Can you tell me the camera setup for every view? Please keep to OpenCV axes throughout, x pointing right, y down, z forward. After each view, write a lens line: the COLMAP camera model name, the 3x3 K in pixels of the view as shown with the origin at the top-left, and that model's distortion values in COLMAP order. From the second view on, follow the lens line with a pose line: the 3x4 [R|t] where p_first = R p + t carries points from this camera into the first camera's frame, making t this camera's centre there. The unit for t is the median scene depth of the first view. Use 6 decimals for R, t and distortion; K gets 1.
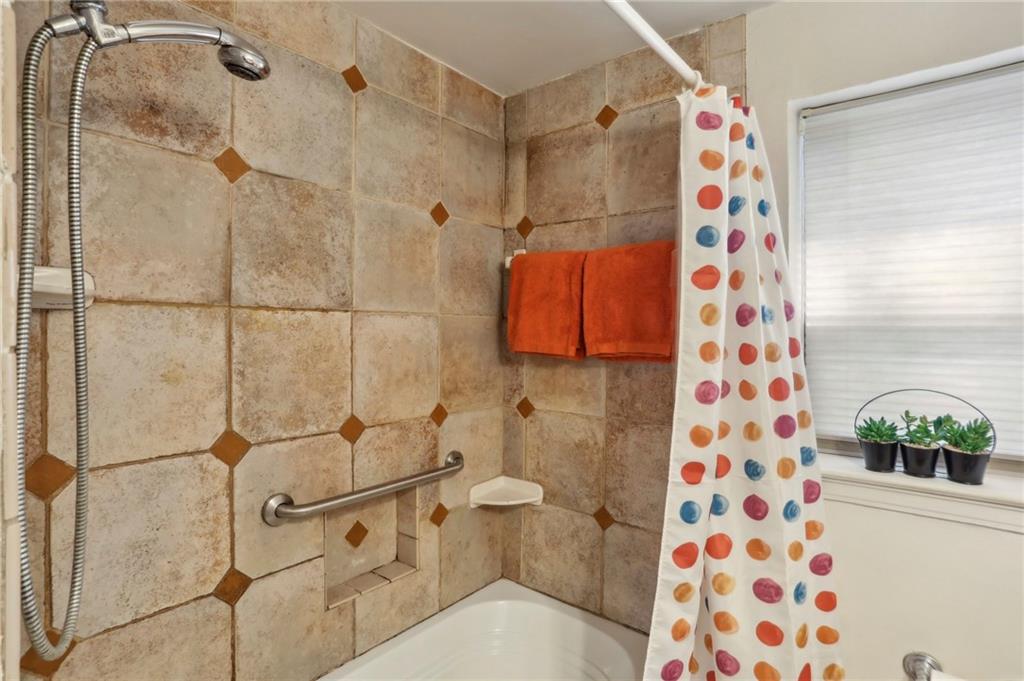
lens RADIAL K [[515.3, 0, 507.2], [0, 515.3, 331.9], [0, 0, 1]] dist [-0.052237, 0.014008]
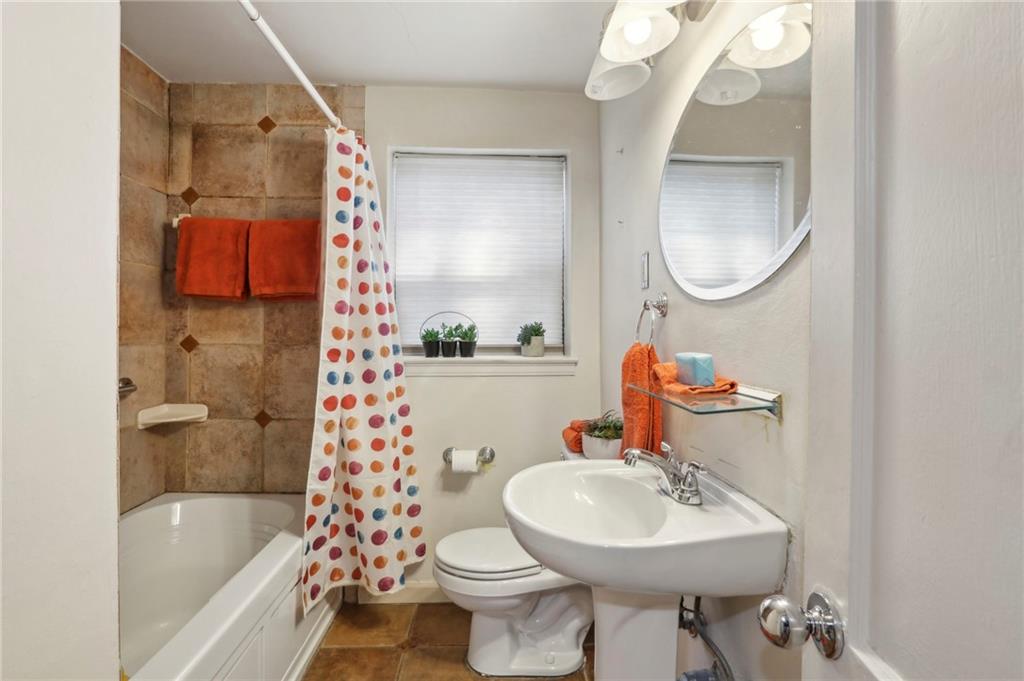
lens RADIAL K [[515.3, 0, 517.3], [0, 515.3, 334.3], [0, 0, 1]] dist [-0.052237, 0.014008]
pose [[0.730495, 0.003732, 0.682908, -0.245772], [0.003841, 0.999947, -0.009573, 0.160263], [-0.682907, 0.009616, 0.730442, -0.458217]]
